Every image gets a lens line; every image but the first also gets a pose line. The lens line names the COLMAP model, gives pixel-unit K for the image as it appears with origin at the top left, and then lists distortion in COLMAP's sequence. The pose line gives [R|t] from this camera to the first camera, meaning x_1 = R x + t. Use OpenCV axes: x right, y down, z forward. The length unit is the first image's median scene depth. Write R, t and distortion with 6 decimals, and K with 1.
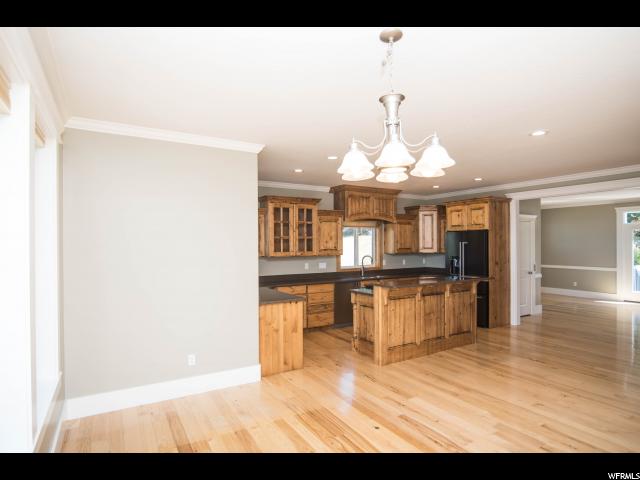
lens RADIAL K [[352.3, 0, 313.8], [0, 352.3, 243.4], [0, 0, 1]] dist [-0.021449, -0.000896]
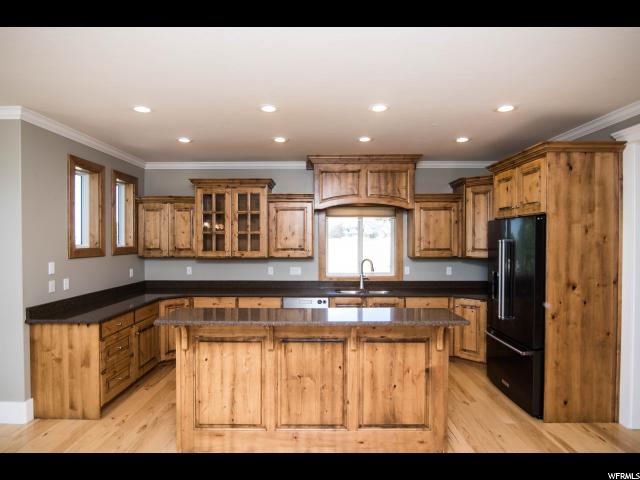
lens RADIAL K [[352.3, 0, 313.8], [0, 352.3, 243.4], [0, 0, 1]] dist [-0.021449, -0.000896]
pose [[0.854452, 0.010239, -0.519429, 0.473936], [-0.003456, 0.999896, 0.014025, -0.004513], [0.519519, -0.010189, 0.854398, 0.435068]]
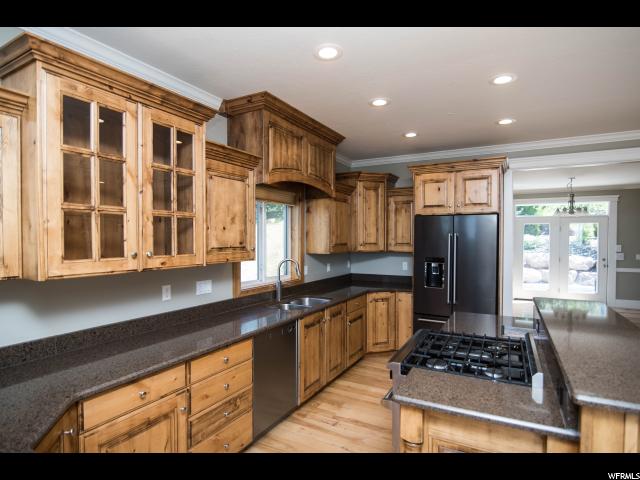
lens RADIAL K [[352.3, 0, 313.8], [0, 352.3, 243.4], [0, 0, 1]] dist [-0.021449, -0.000896]
pose [[0.867902, -0.001093, 0.496735, -0.074080], [-0.007043, 0.999870, 0.014506, 0.006045], [-0.496686, -0.016089, 0.867781, 0.634156]]
